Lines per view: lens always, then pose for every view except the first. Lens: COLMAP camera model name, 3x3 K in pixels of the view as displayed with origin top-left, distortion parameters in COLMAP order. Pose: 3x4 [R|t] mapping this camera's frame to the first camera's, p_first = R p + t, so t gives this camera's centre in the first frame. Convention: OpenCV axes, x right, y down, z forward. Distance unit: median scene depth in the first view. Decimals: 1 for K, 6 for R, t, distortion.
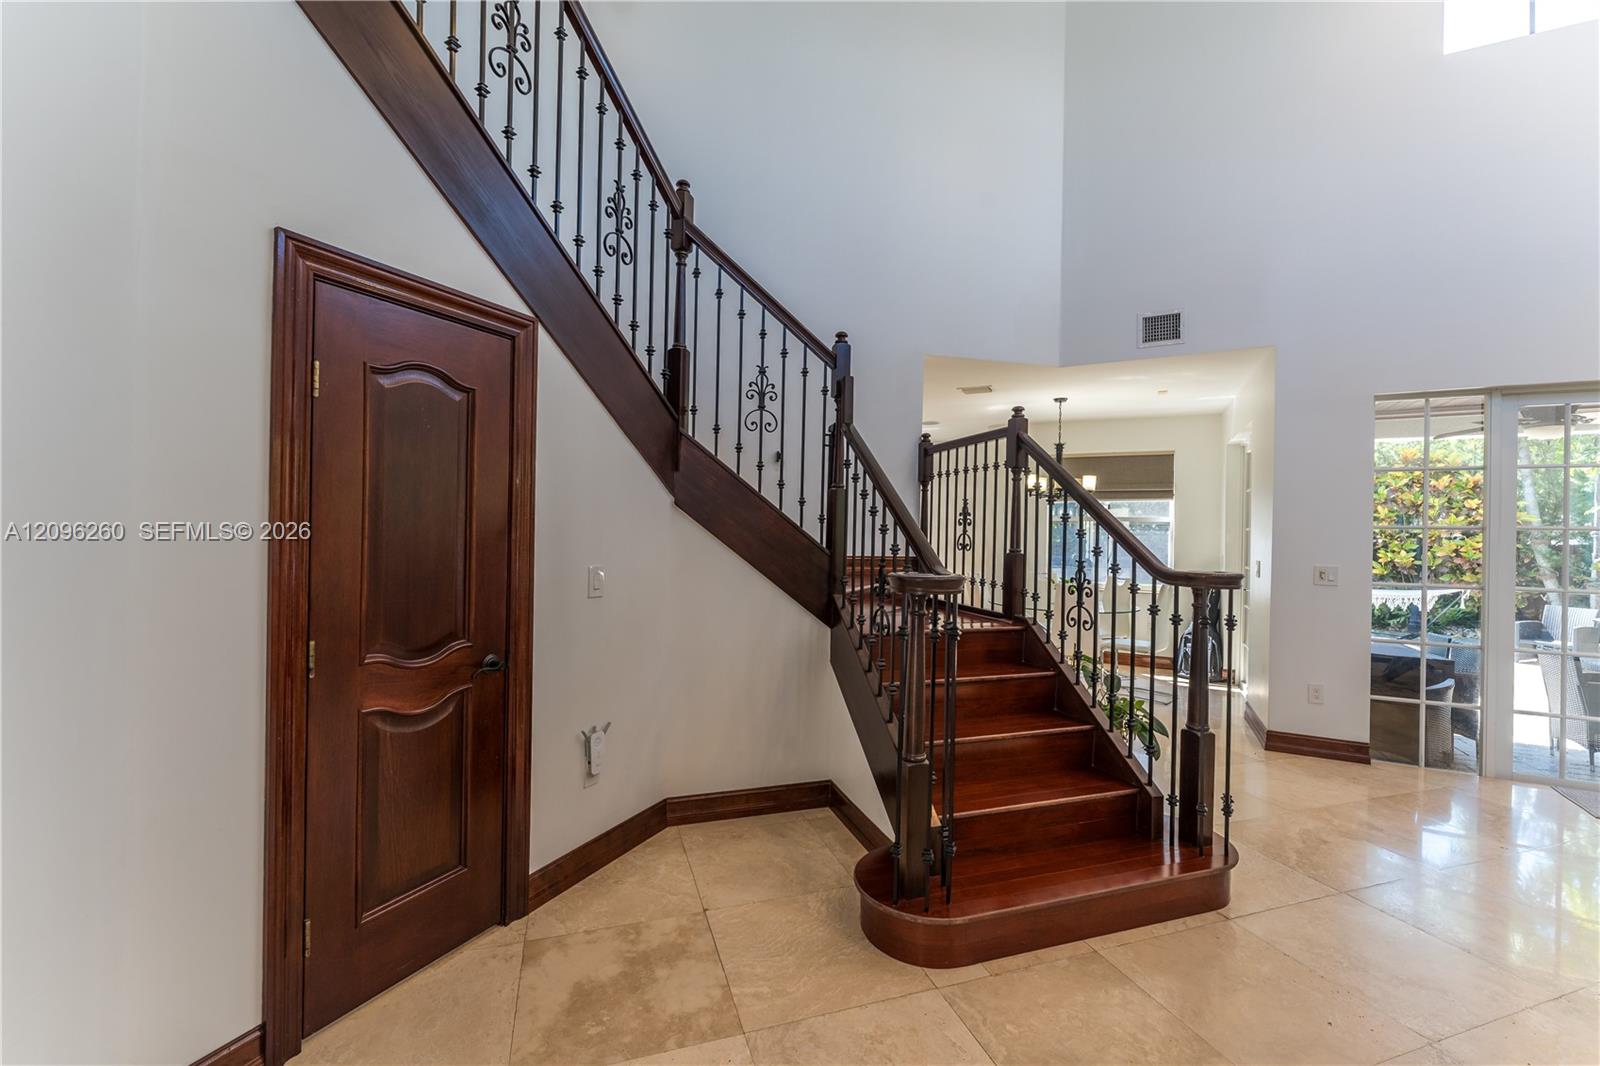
lens RADIAL K [[635.8, 0, 793.9], [0, 635.8, 530.5], [0, 0, 1]] dist [-0.003387, 0.000063]
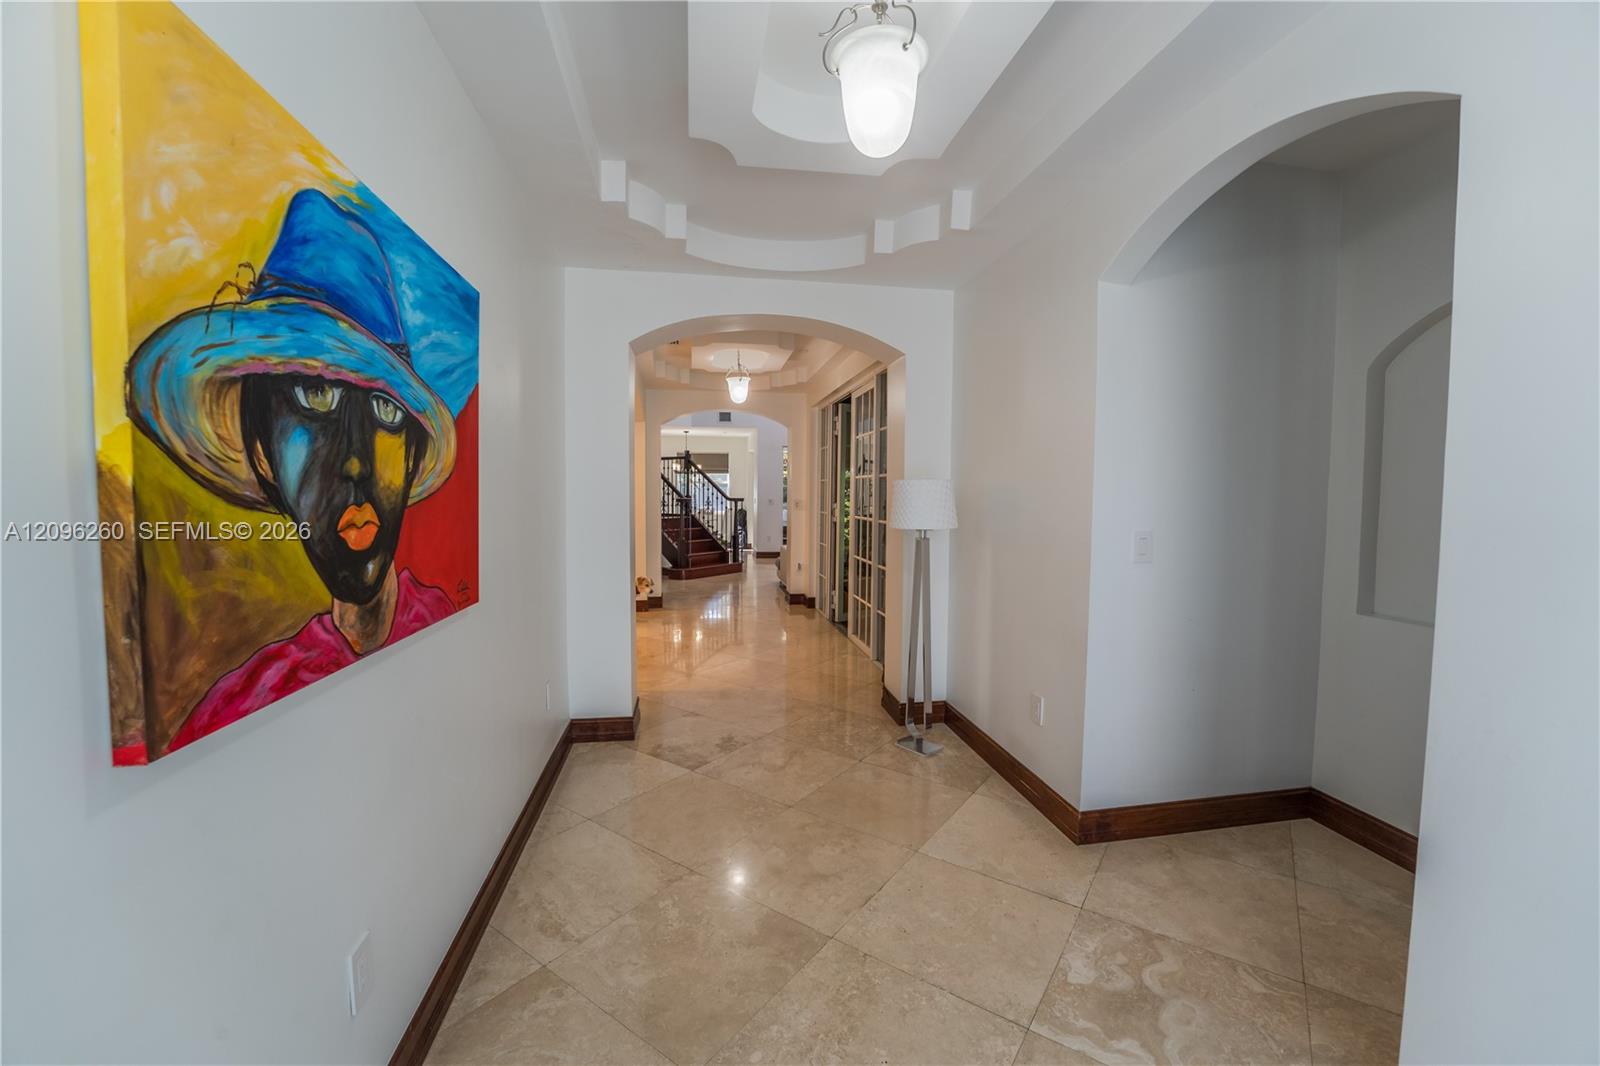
lens RADIAL K [[635.8, 0, 798.7], [0, 635.8, 525.0], [0, 0, 1]] dist [-0.003387, 0.000063]
pose [[0.796594, -0.050903, 0.602368, -0.973792], [0.010160, 0.997435, 0.070852, -0.030552], [-0.604429, -0.050321, 0.795068, -1.617076]]
